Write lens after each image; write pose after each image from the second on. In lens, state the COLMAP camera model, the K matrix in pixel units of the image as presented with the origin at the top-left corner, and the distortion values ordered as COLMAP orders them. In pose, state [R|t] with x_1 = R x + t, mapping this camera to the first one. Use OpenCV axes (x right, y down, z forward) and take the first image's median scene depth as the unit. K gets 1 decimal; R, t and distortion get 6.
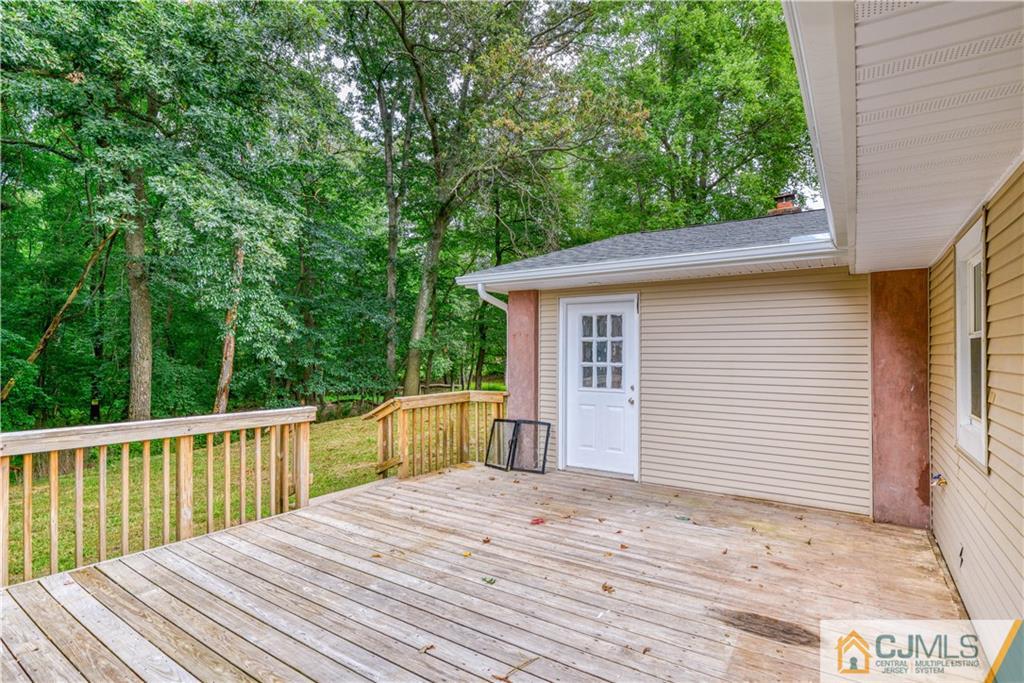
lens RADIAL K [[509.3, 0, 507.1], [0, 509.3, 338.5], [0, 0, 1]] dist [-0.000127, -0.009690]
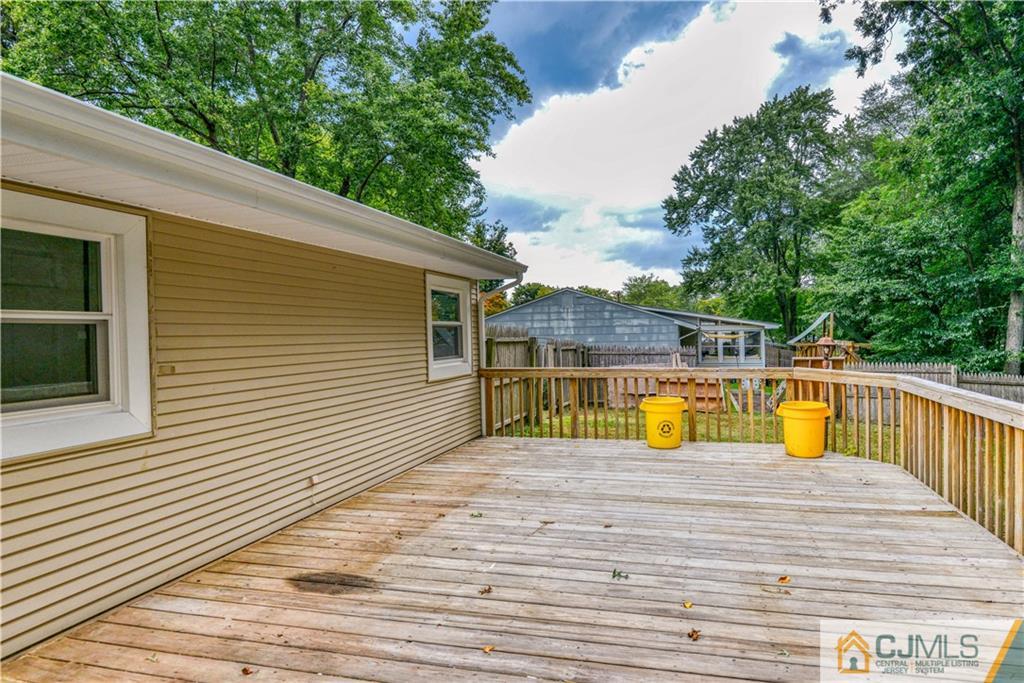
lens RADIAL K [[509.3, 0, 507.1], [0, 509.3, 338.5], [0, 0, 1]] dist [-0.000127, -0.009690]
pose [[-0.967171, 0.009663, -0.253944, 0.375617], [0.014290, 0.999764, -0.016382, 0.082176], [0.253726, -0.019473, -0.967080, 1.837246]]
